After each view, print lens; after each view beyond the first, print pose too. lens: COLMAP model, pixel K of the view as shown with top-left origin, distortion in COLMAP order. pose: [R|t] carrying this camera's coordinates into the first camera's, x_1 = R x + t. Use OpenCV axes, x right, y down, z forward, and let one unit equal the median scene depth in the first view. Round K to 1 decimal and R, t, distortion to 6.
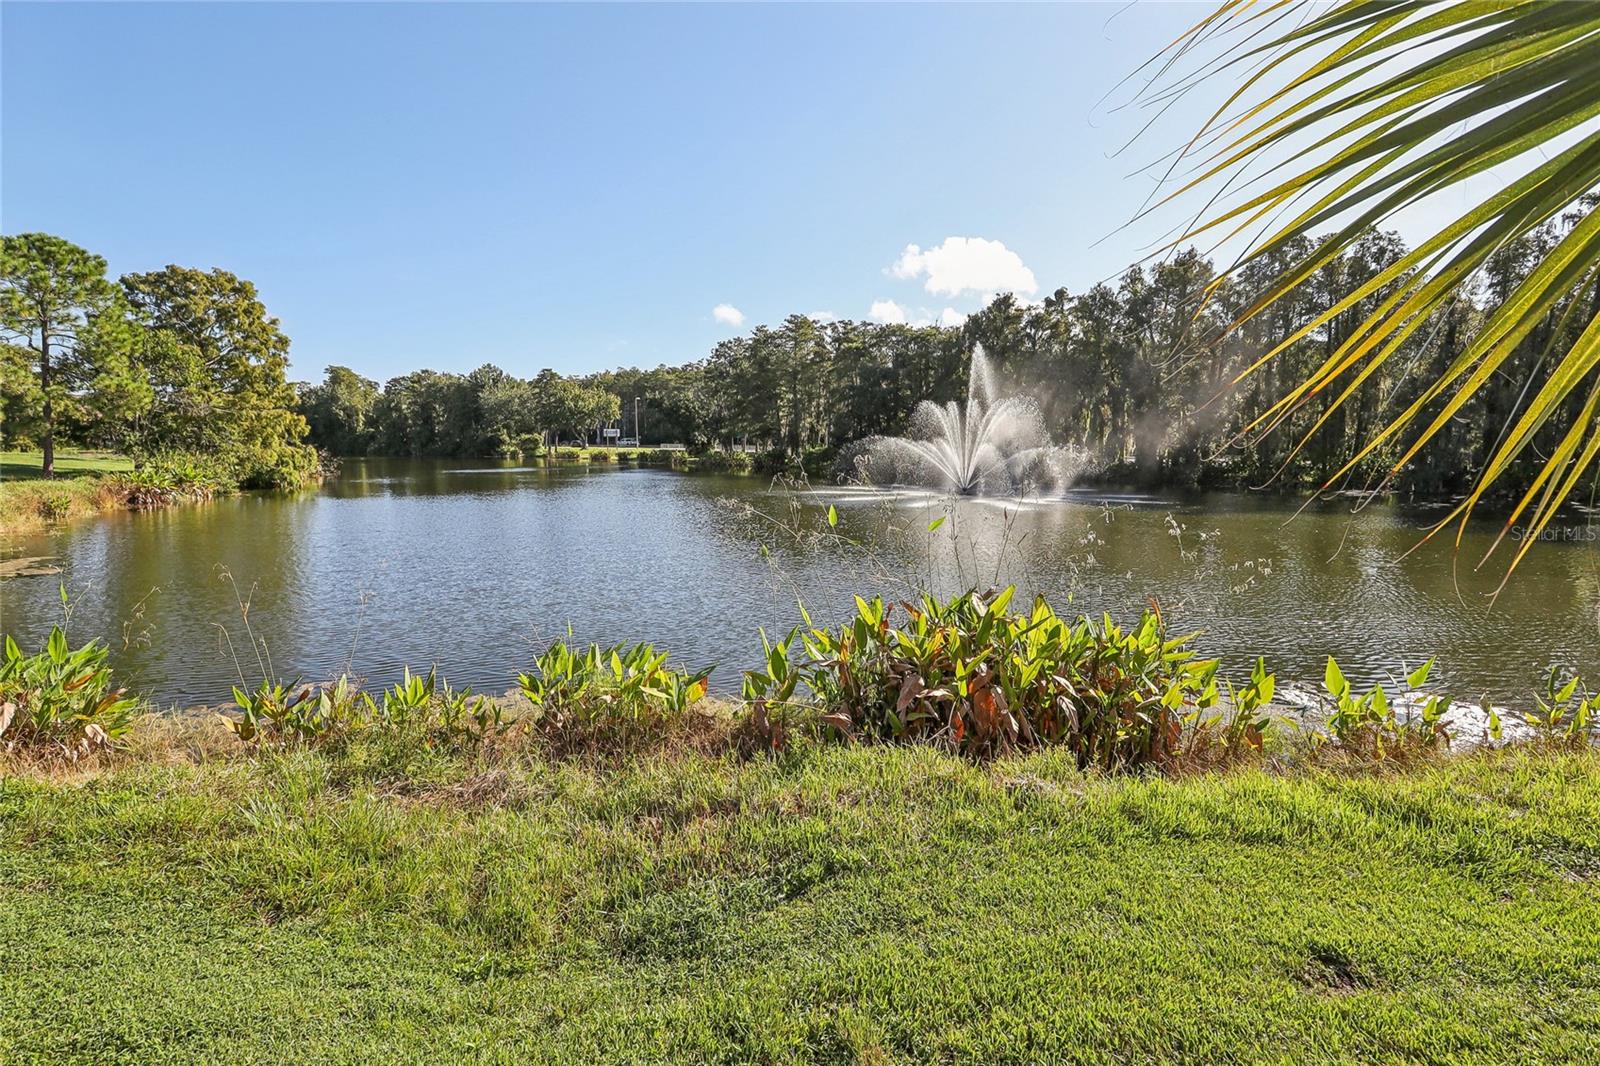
lens RADIAL K [[746.8, 0, 804.9], [0, 746.8, 533.4], [0, 0, 1]] dist [-0.017058, 0.002741]
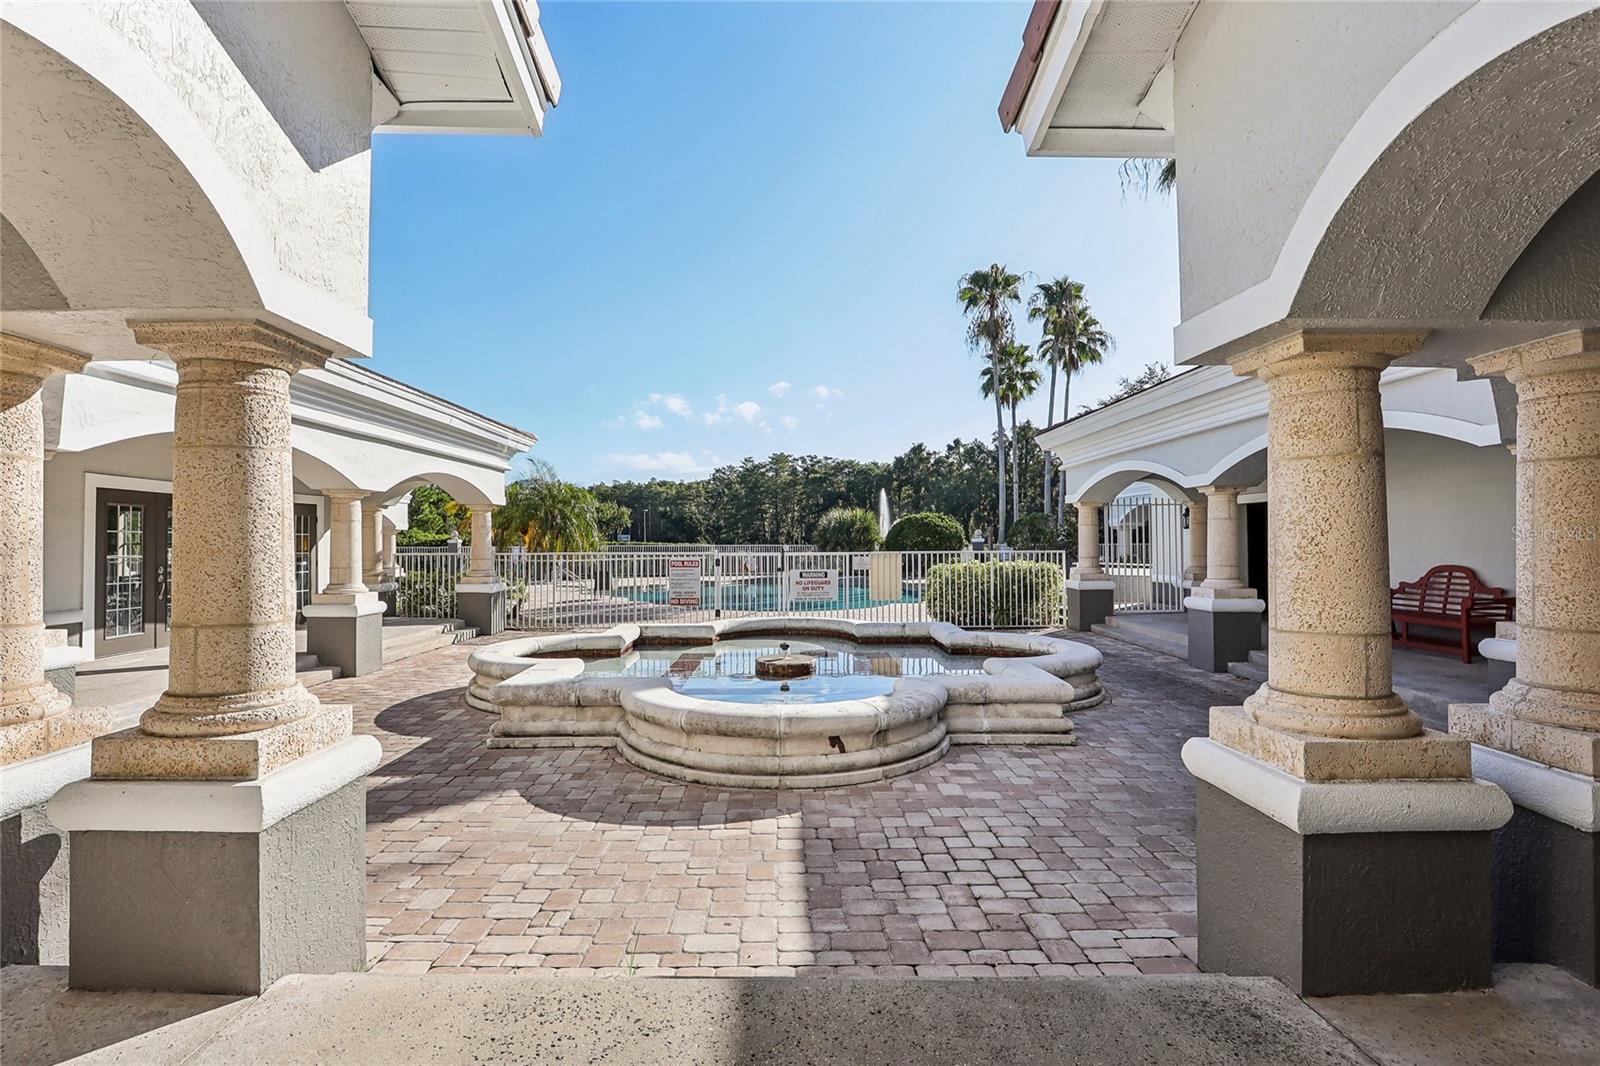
lens RADIAL K [[746.8, 0, 802.6], [0, 746.8, 535.5], [0, 0, 1]] dist [-0.017058, 0.002741]
pose [[0.999276, -0.009709, 0.036799, -0.015552], [0.014531, 0.990993, -0.133120, 0.044743], [-0.035175, 0.133558, 0.990417, -0.354498]]
